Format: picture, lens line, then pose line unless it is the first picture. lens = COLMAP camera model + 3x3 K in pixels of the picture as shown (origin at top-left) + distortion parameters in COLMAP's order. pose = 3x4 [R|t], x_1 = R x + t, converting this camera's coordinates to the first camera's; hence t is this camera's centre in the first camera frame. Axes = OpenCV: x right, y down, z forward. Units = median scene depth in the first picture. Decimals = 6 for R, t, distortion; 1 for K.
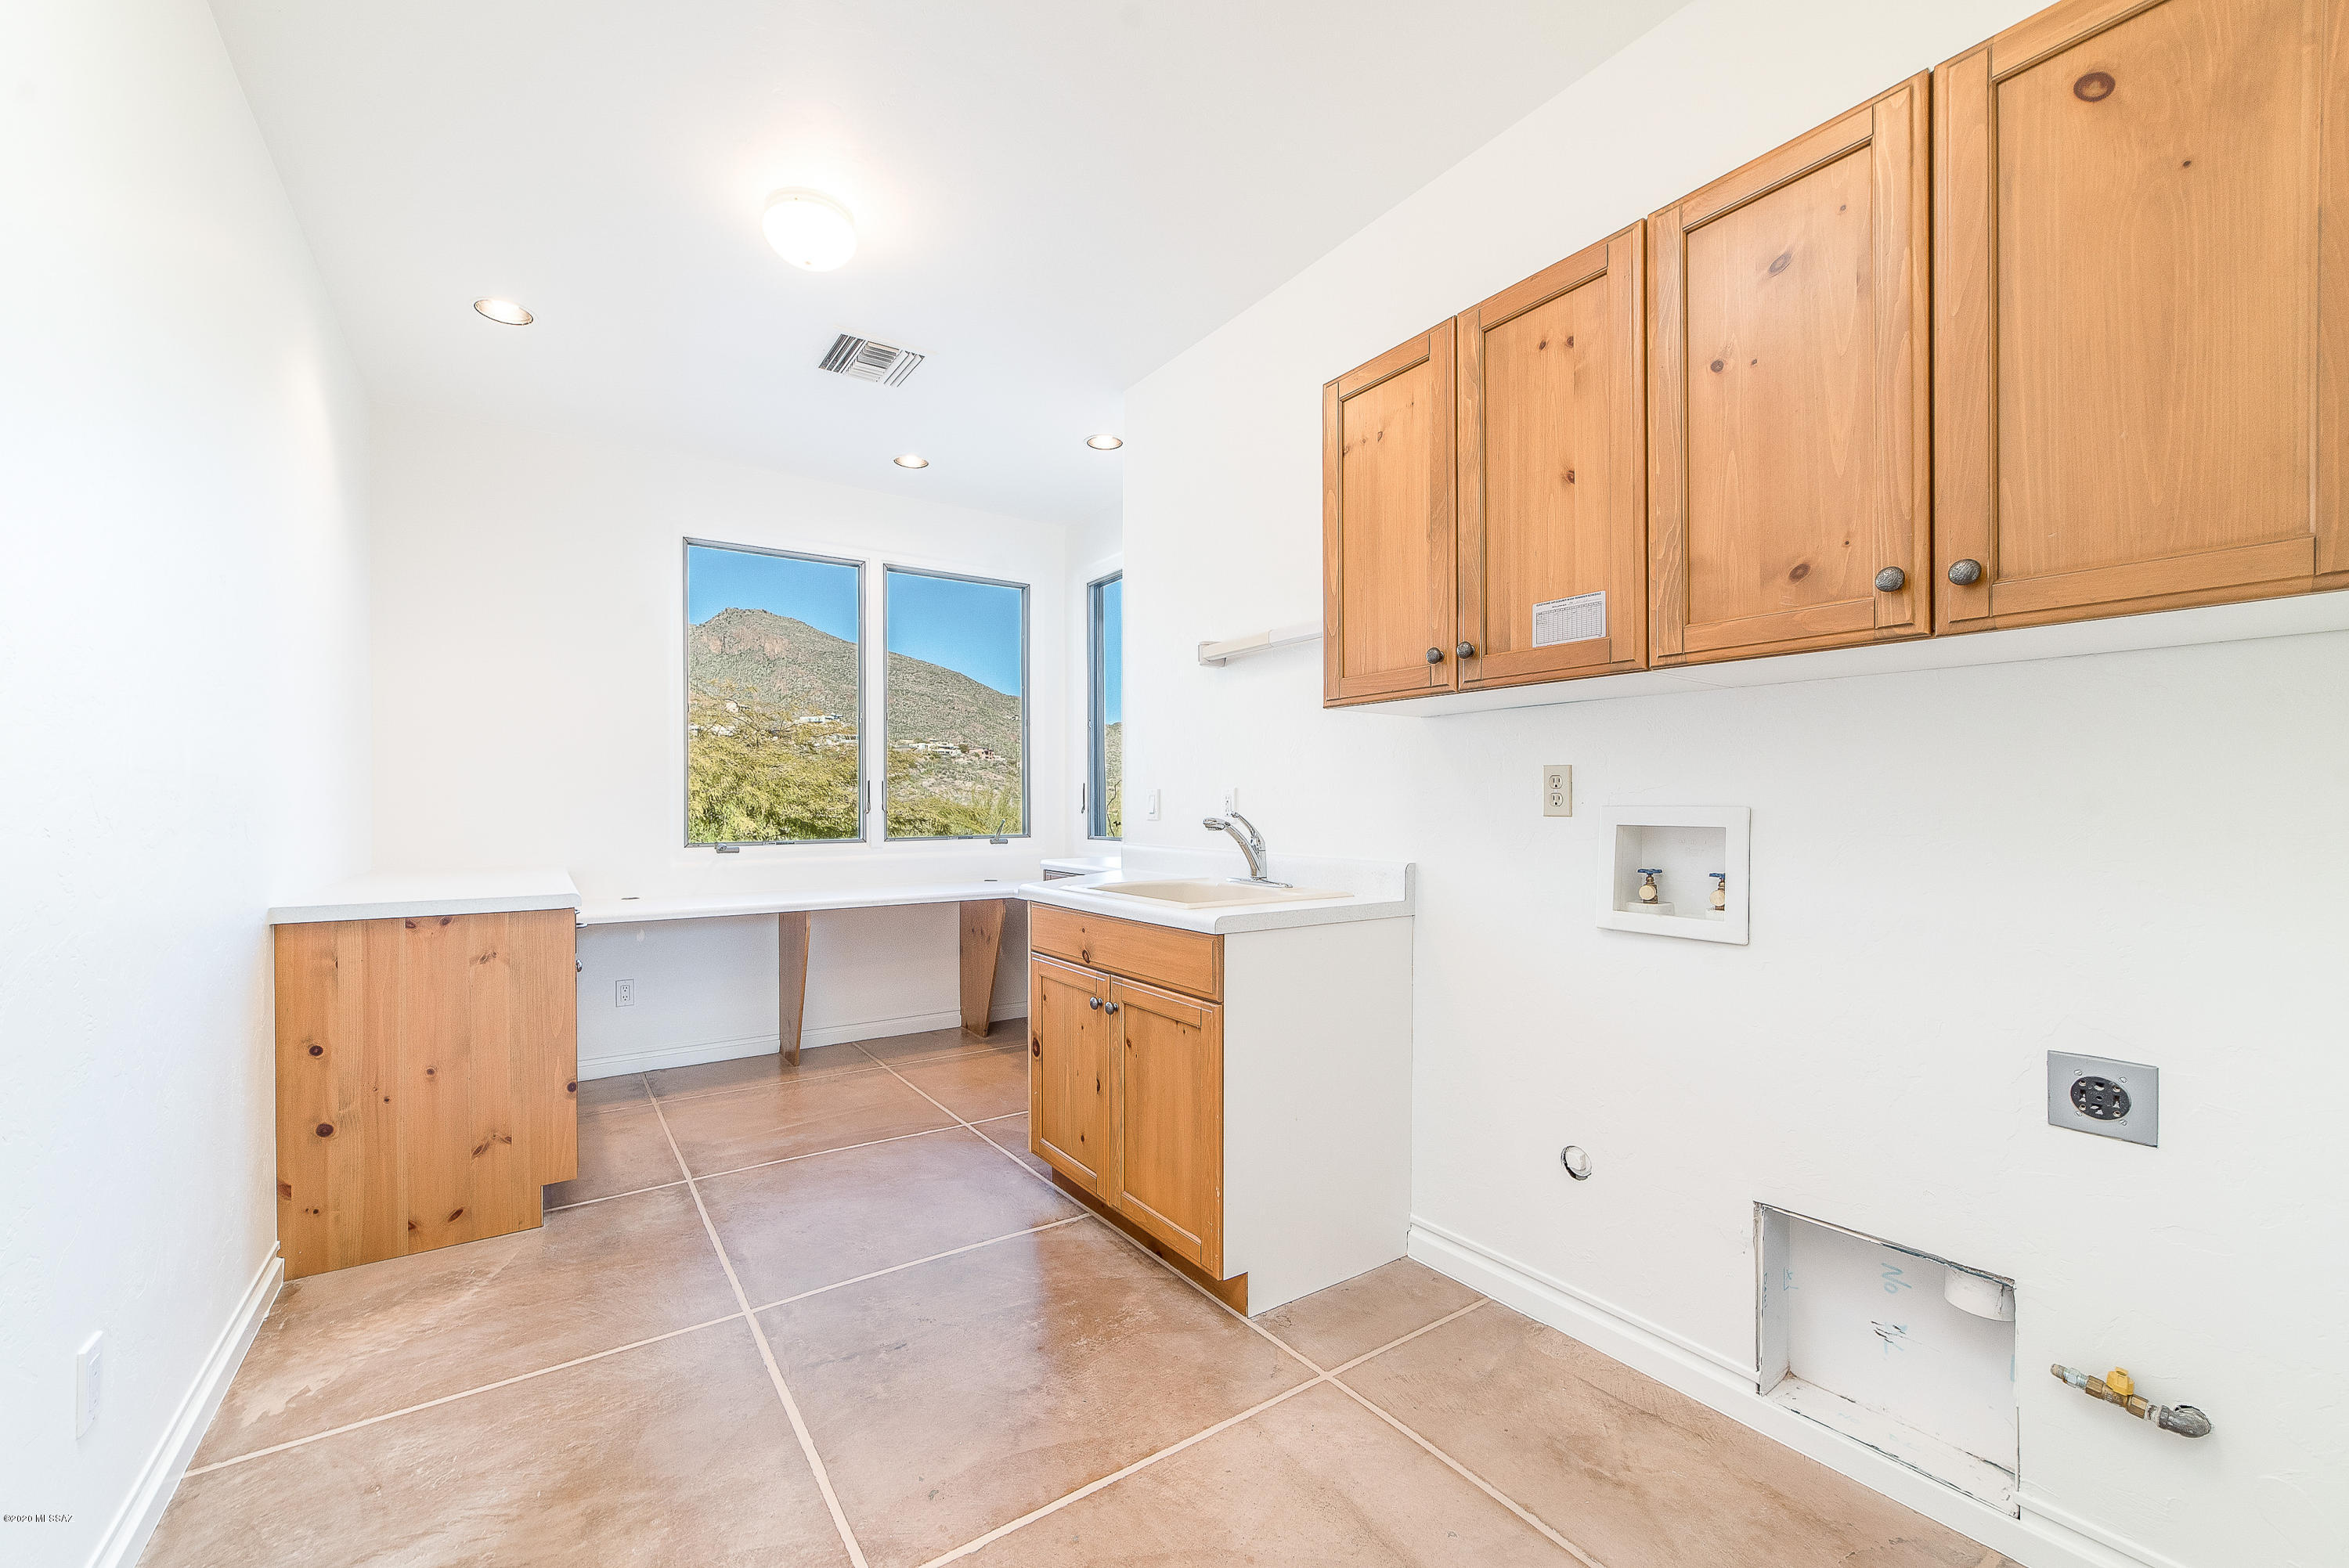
lens RADIAL K [[928.8, 0, 1174.5], [0, 928.8, 784.0], [0, 0, 1]] dist [-0.041913, 0.012258]
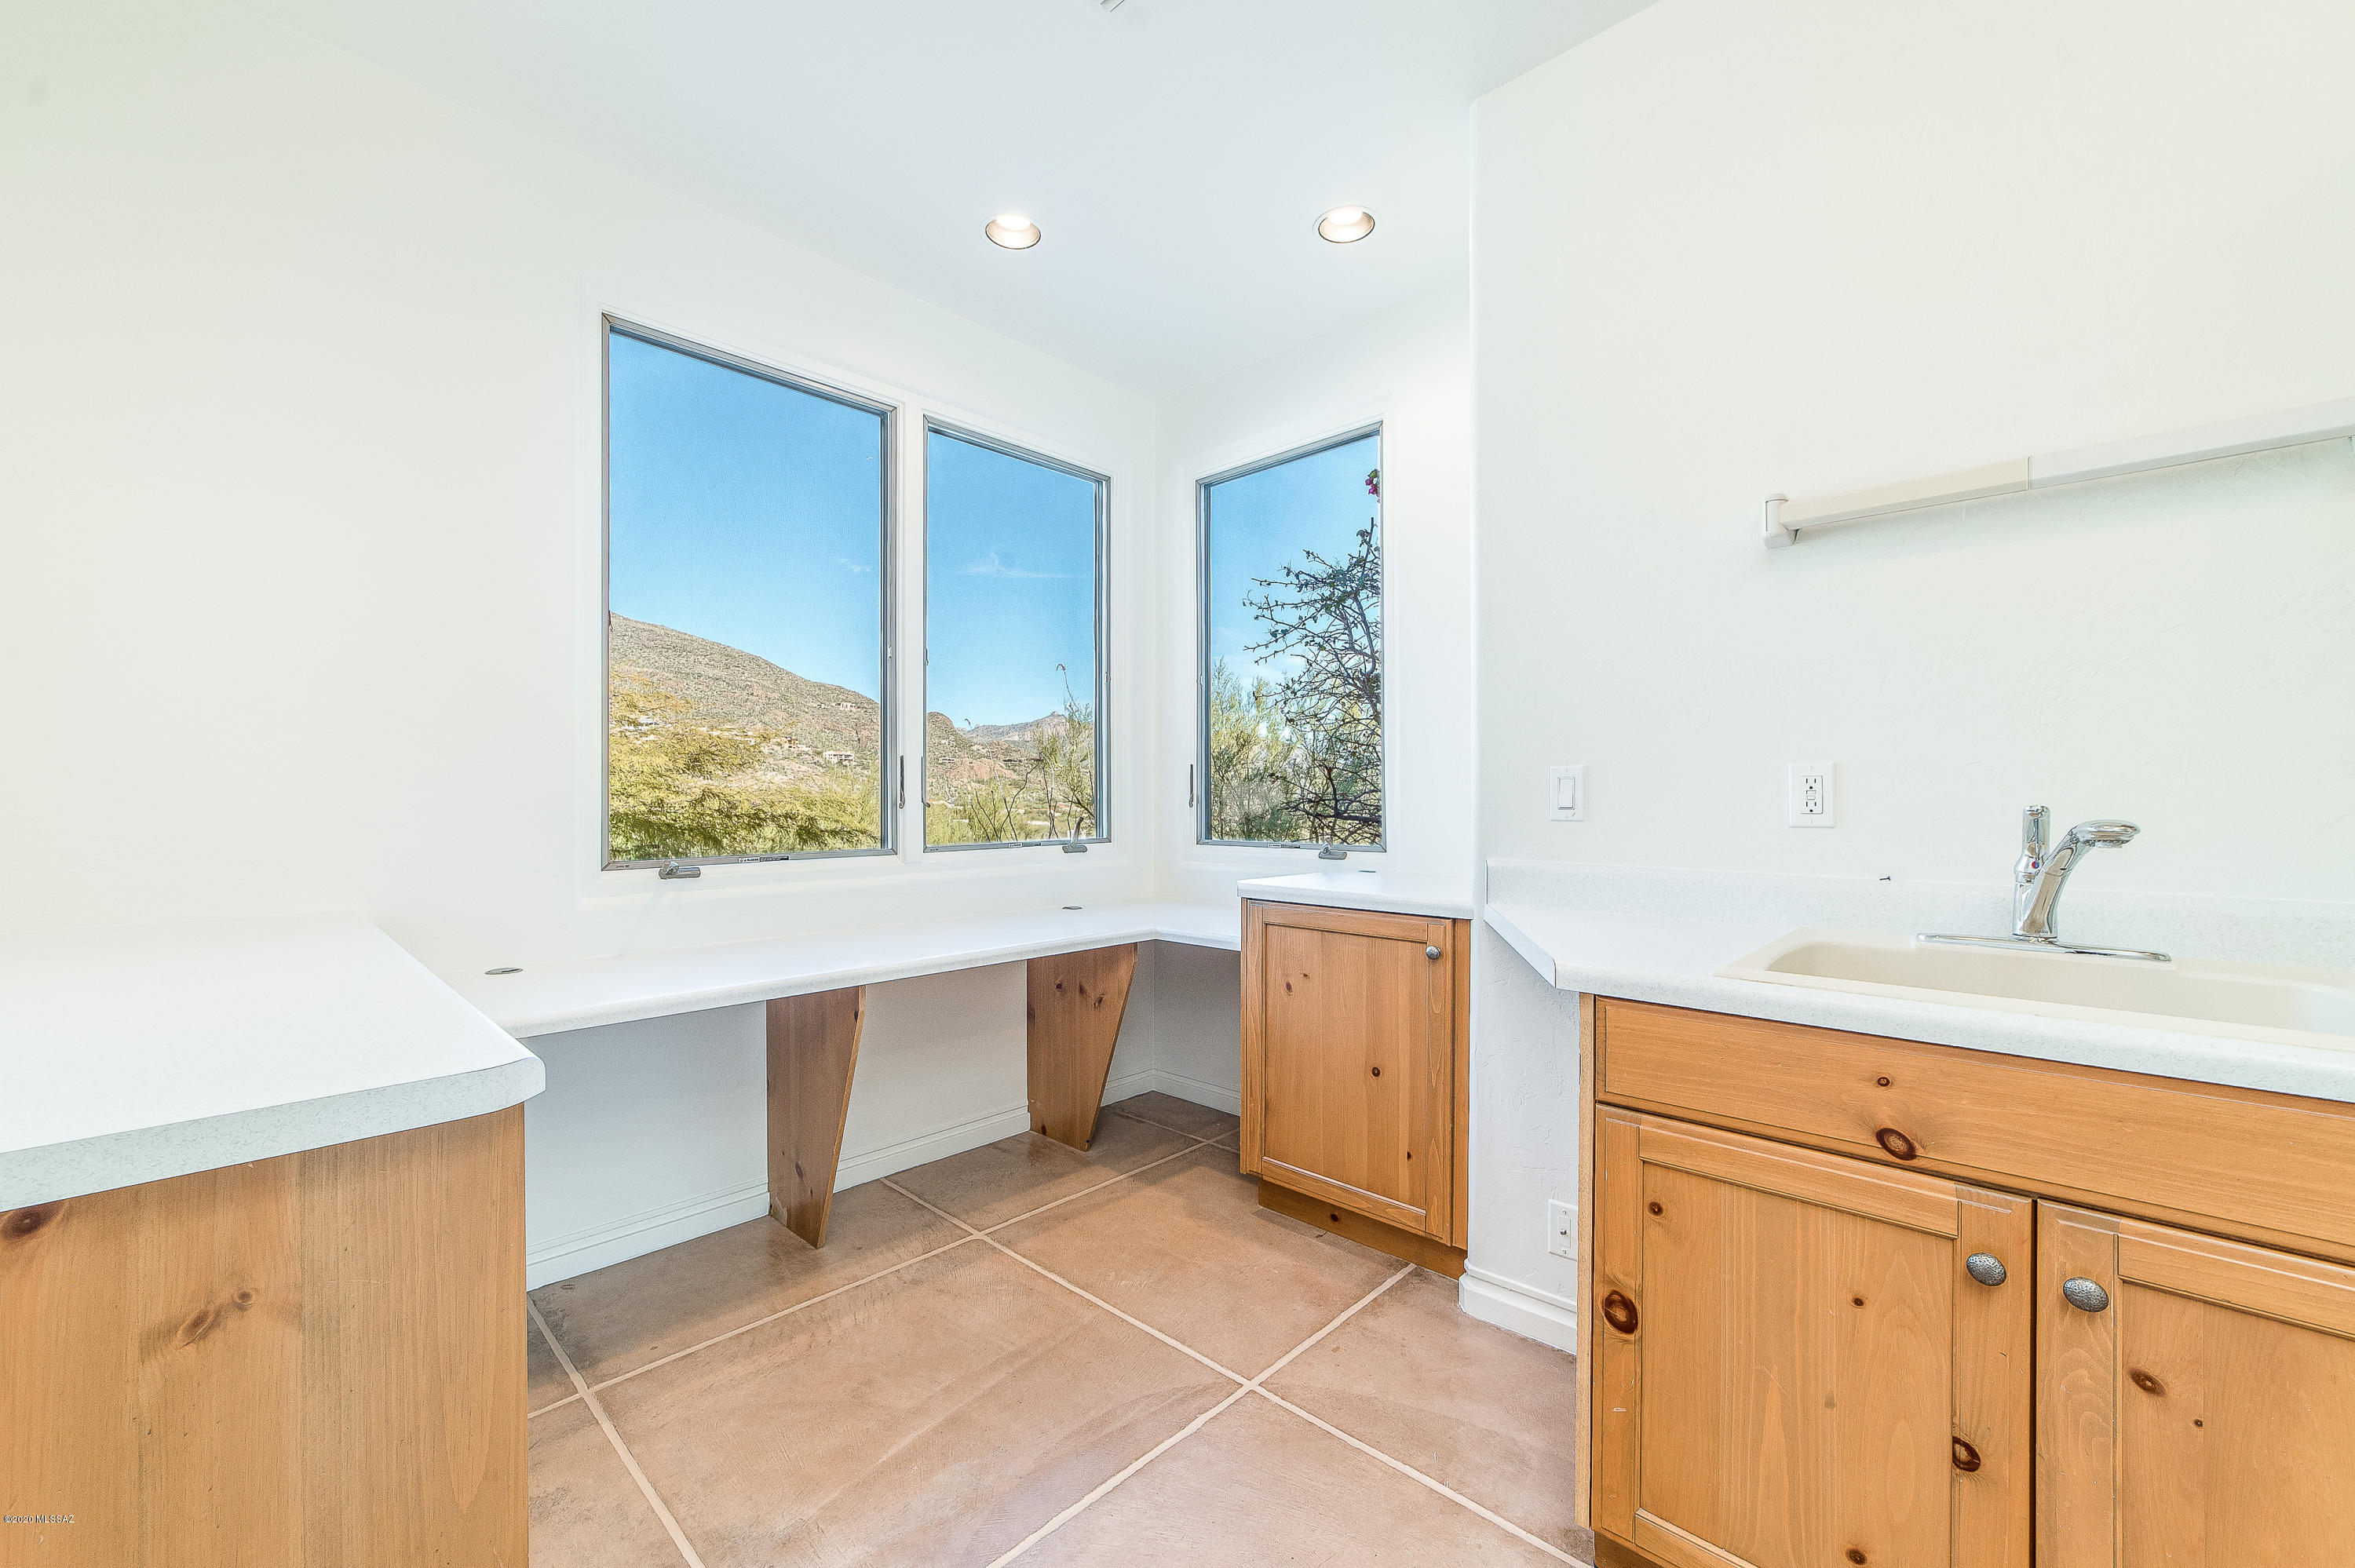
lens RADIAL K [[931.2, 0, 1177.5], [0, 931.2, 784.0], [0, 0, 1]] dist [-0.041913, 0.012258]
pose [[0.980665, 0.004478, 0.195641, -0.316247], [-0.005993, 0.999956, 0.007150, 0.011094], [-0.195601, -0.008185, 0.980649, 0.408554]]
